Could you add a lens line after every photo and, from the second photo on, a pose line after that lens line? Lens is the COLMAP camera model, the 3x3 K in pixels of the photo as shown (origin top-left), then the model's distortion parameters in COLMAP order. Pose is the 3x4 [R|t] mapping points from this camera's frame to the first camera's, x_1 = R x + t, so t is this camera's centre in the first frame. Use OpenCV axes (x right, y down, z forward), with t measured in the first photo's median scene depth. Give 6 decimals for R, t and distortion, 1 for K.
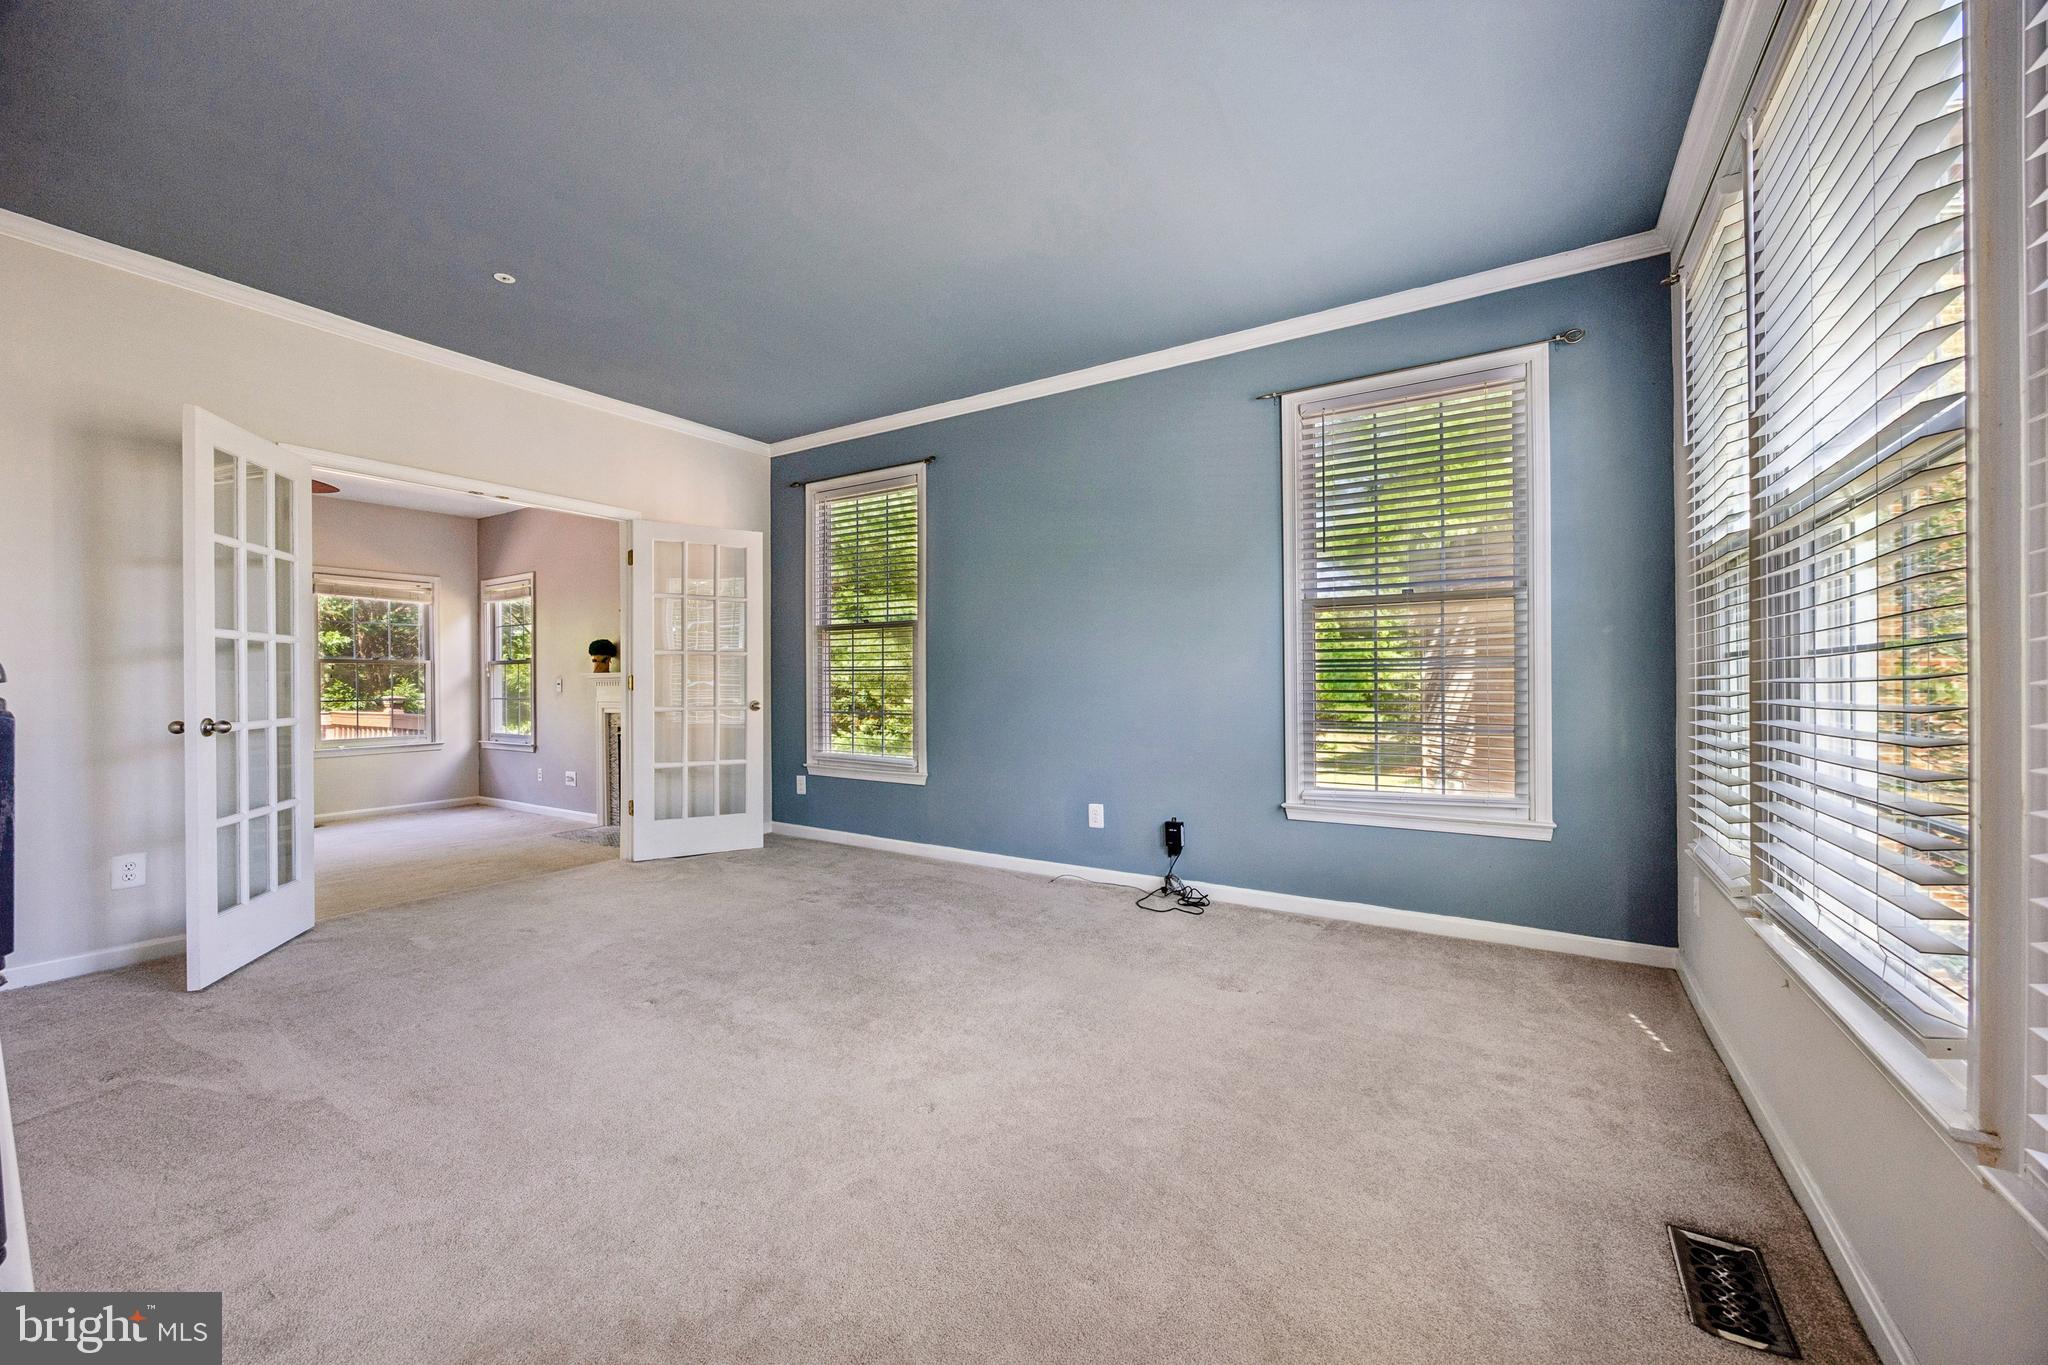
lens RADIAL K [[798.1, 0, 1028.8], [0, 798.1, 678.0], [0, 0, 1]] dist [0.003680, 0.000283]
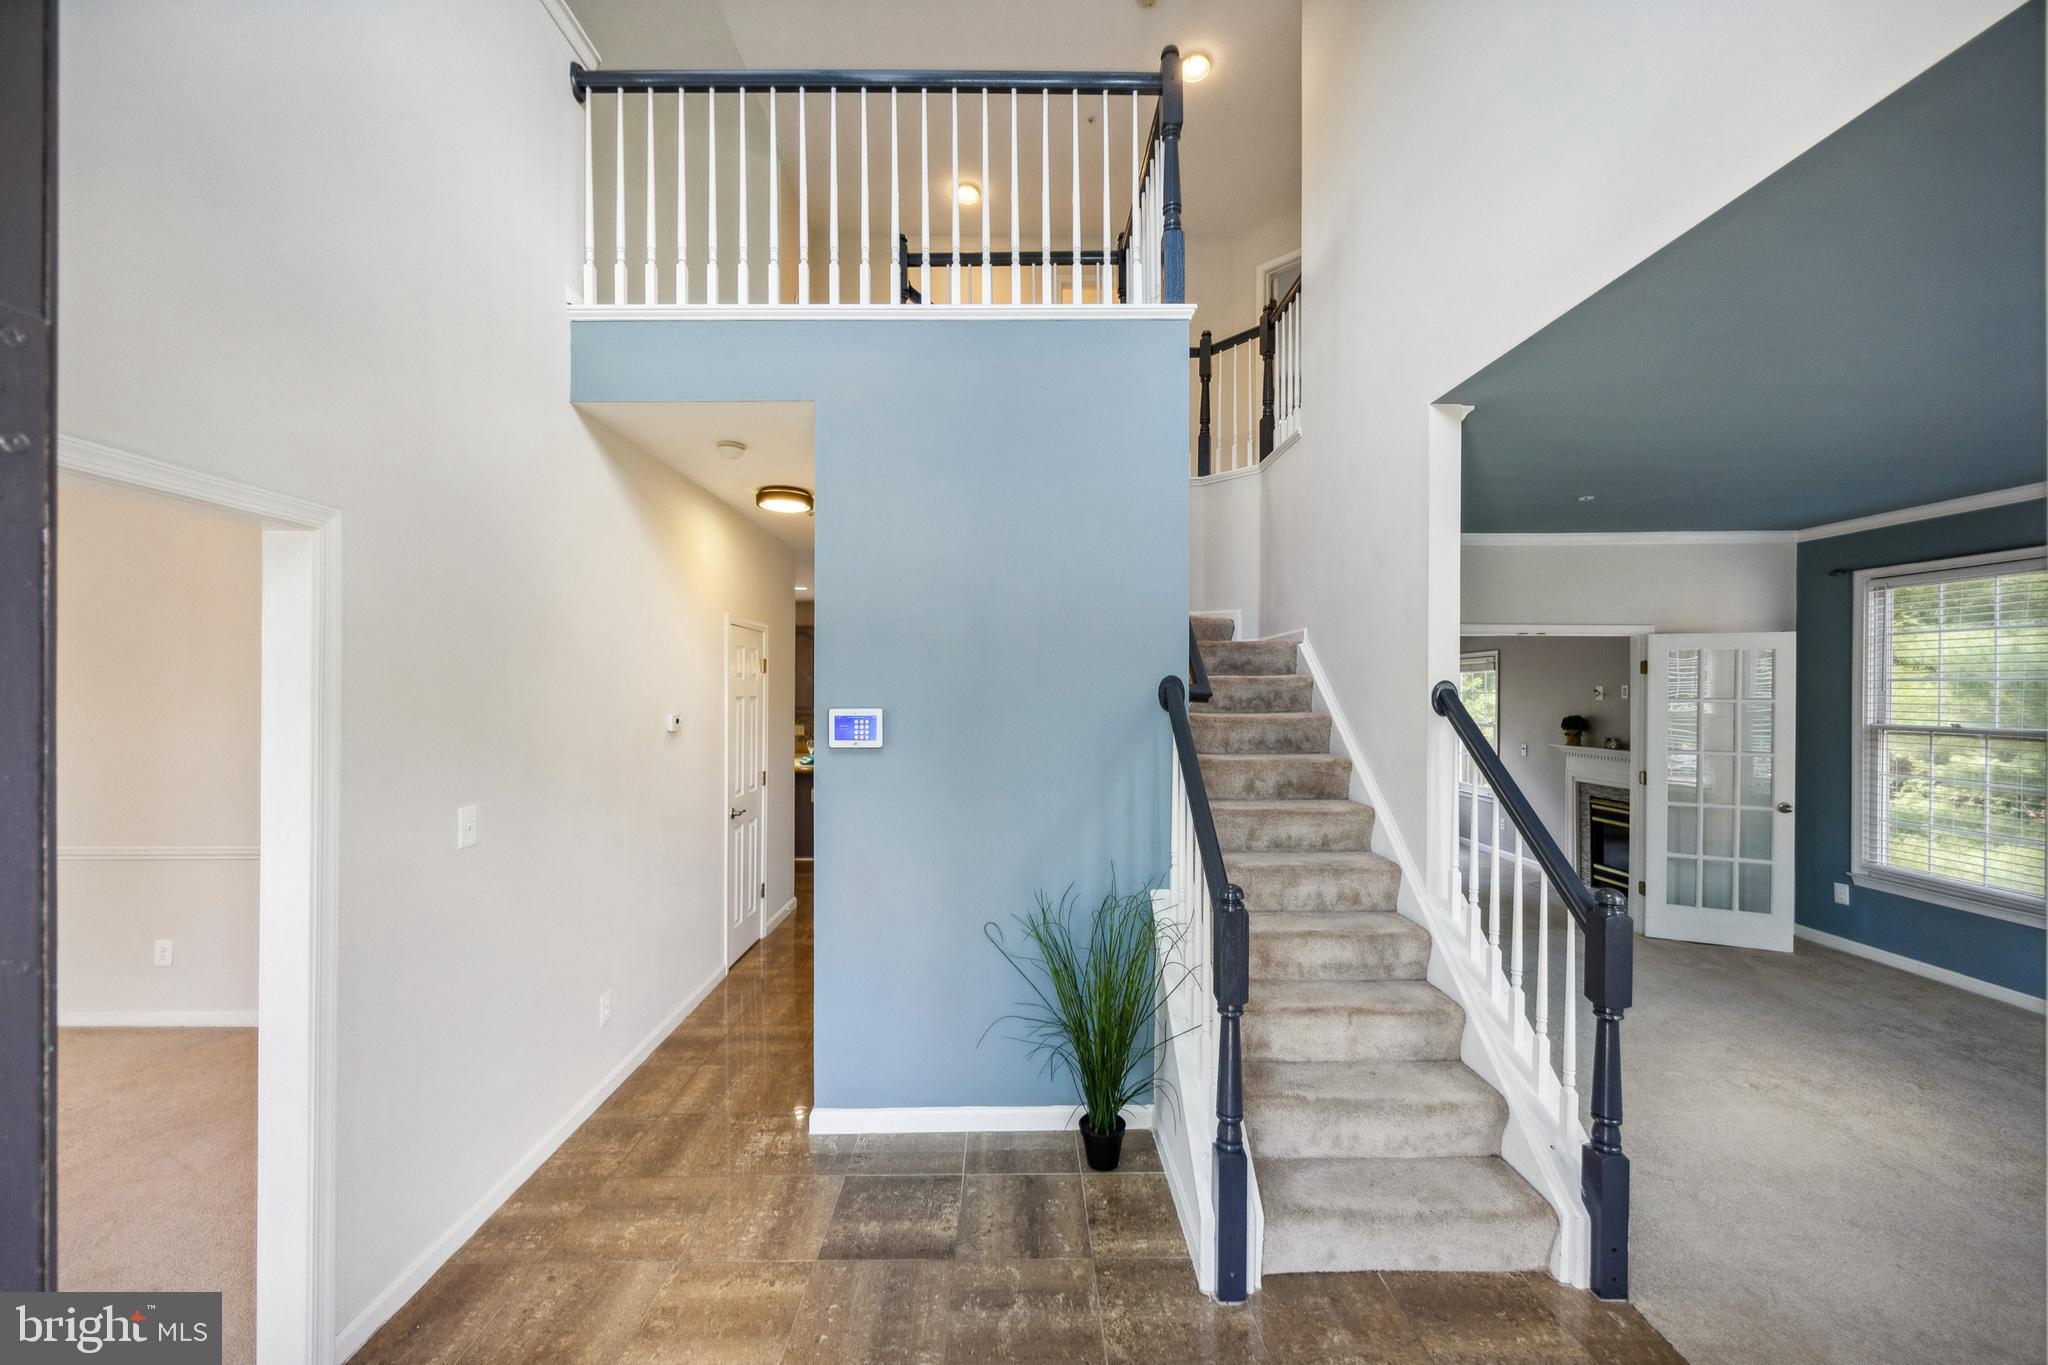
lens RADIAL K [[798.1, 0, 1019.8], [0, 798.1, 689.1], [0, 0, 1]] dist [0.003680, 0.000283]
pose [[0.539410, 0.001041, -0.842042, -0.018751], [-0.003753, 0.999992, -0.001168, -0.105337], [0.842035, 0.003790, 0.539410, -0.324908]]
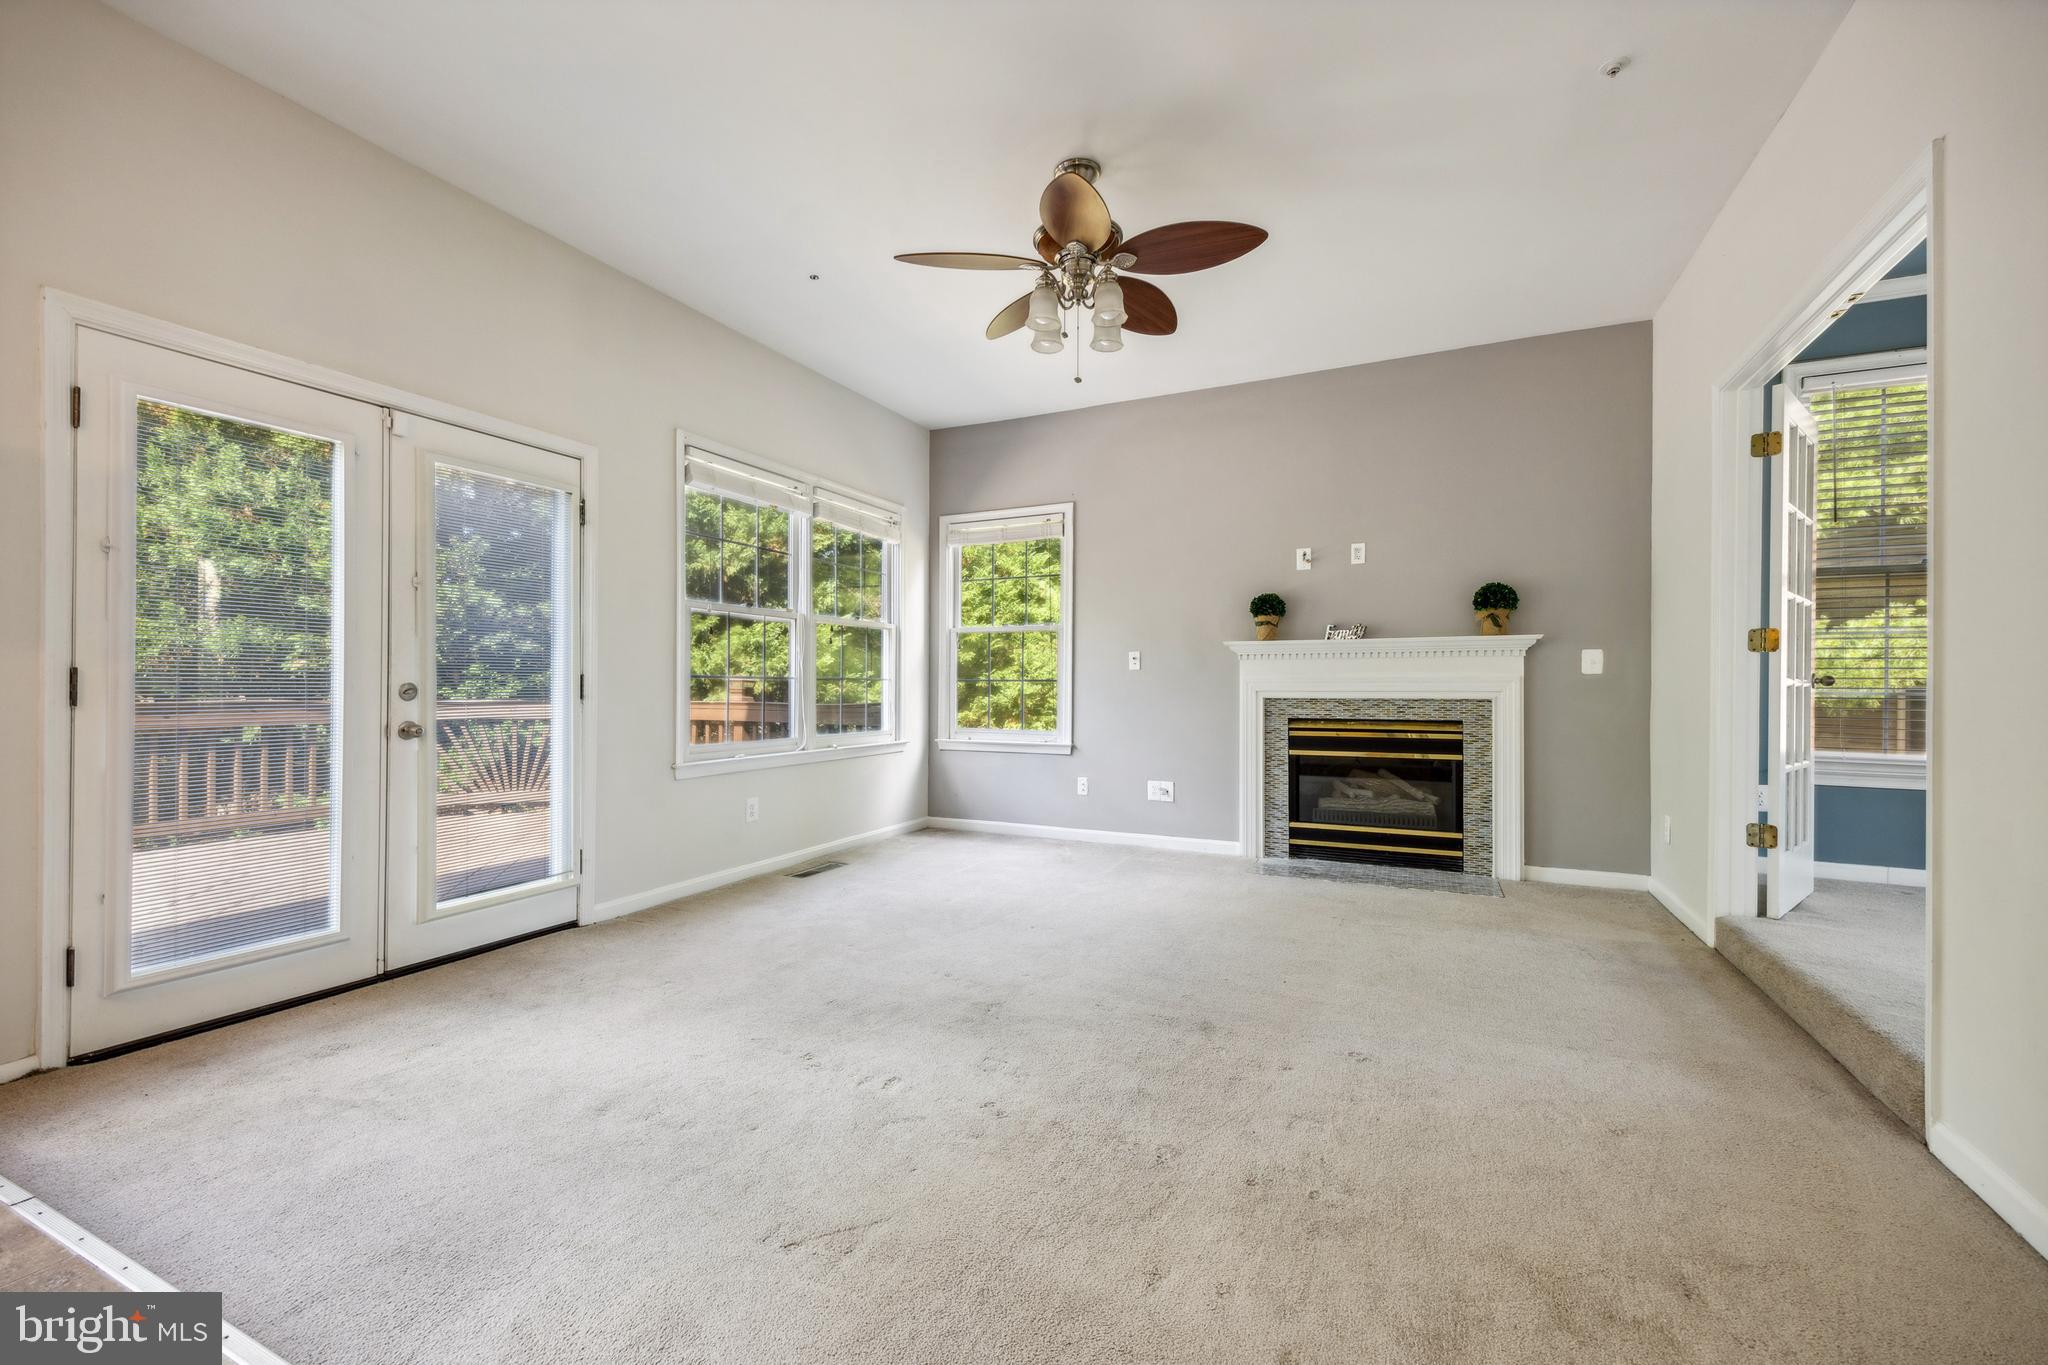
lens RADIAL K [[798.1, 0, 1041.7], [0, 798.1, 683.7], [0, 0, 1]] dist [0.003680, 0.000283]
pose [[0.991525, 0.008115, 0.129664, -1.081404], [-0.007786, 0.999965, -0.003045, 0.046192], [-0.129684, 0.002010, 0.991553, 0.432166]]
